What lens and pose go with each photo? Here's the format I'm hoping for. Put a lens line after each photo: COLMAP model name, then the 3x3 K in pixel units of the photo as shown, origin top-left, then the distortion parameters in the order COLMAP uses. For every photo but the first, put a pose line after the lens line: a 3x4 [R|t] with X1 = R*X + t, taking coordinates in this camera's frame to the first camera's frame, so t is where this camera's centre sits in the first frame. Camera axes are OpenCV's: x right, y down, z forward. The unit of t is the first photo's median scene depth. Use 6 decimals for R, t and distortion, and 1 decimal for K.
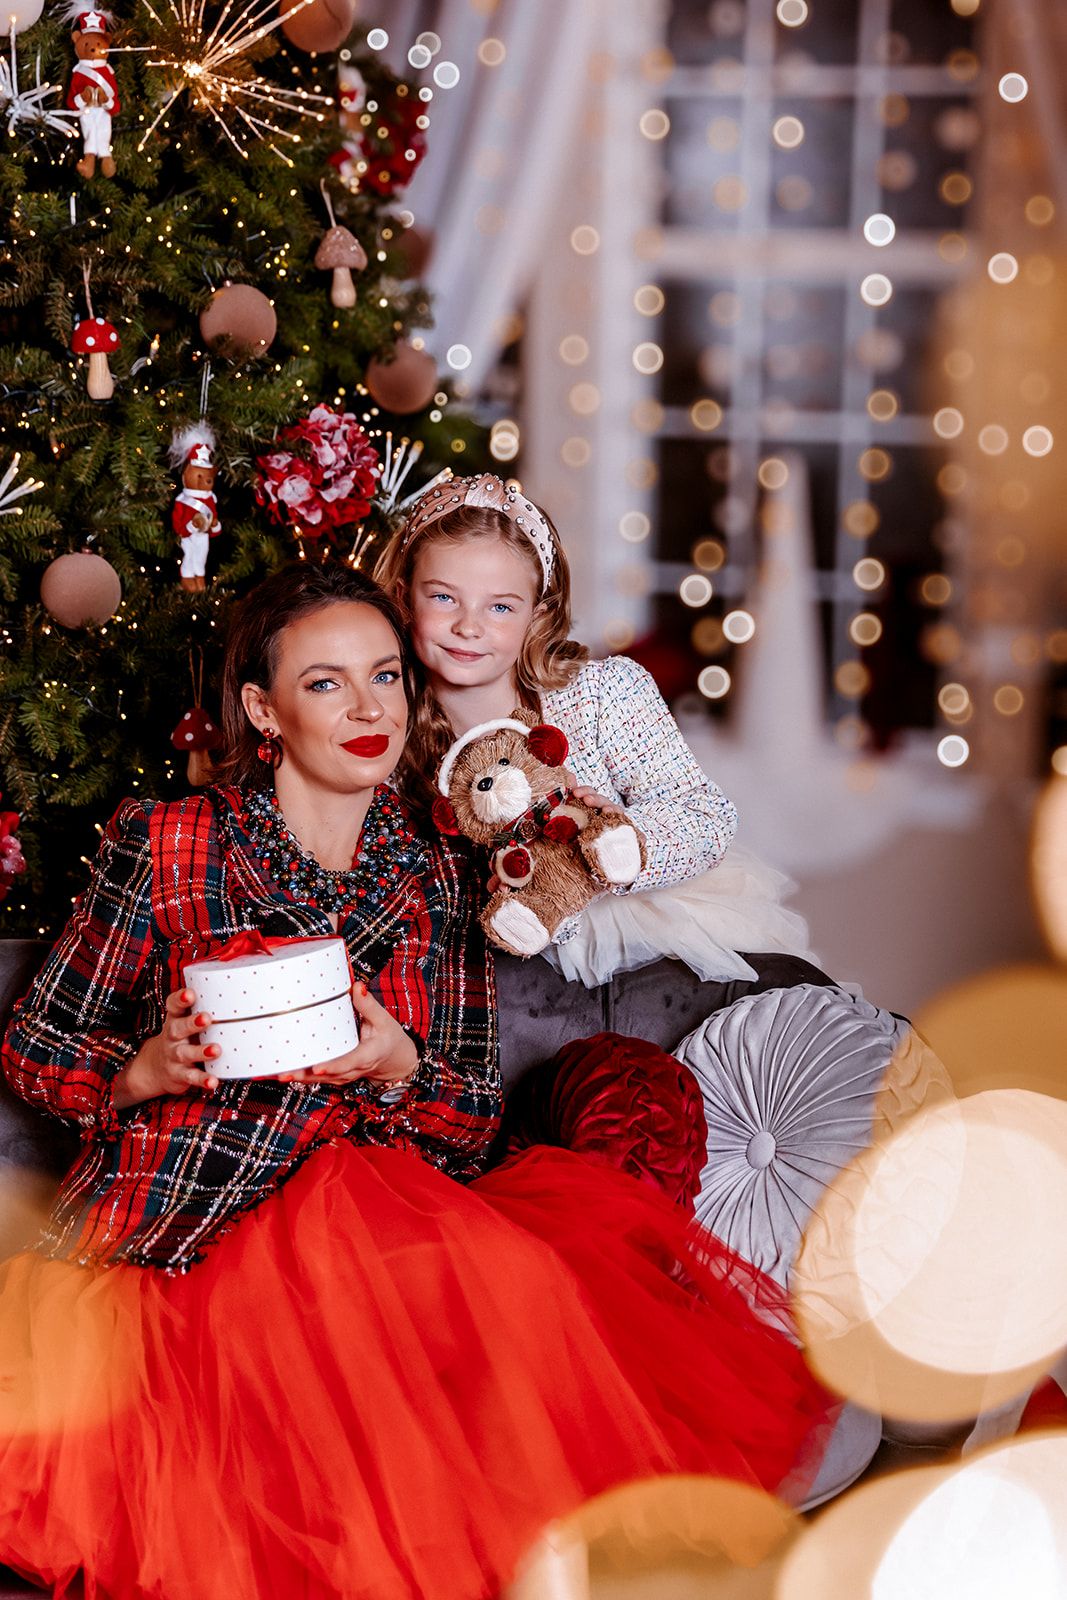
lens RADIAL K [[2515.1, 0, 560.7], [0, 2515.1, 787.3], [0, 0, 1]] dist [-0.033729, 0.000000]
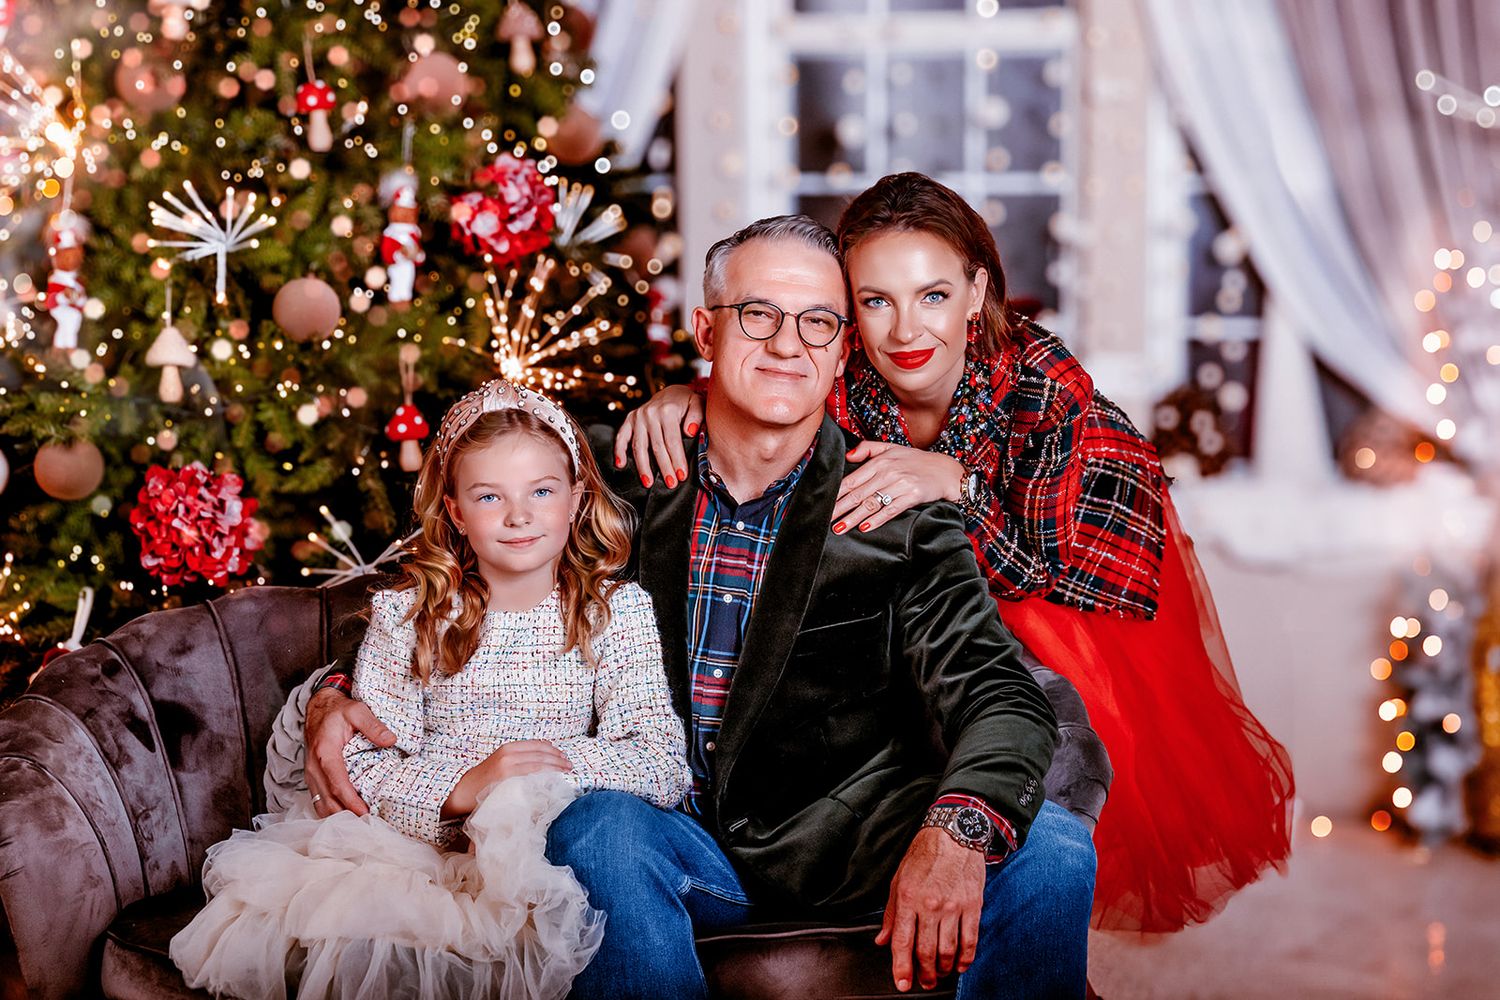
lens RADIAL K [[2723.6, 0, 760.1], [0, 2723.6, 506.2], [0, 0, 1]] dist [-0.045300, 0.000000]
pose [[0.999543, -0.028111, 0.011113, 0.004342], [0.028769, 0.997512, -0.064363, 0.087390], [-0.009276, 0.064653, 0.997865, -0.232546]]
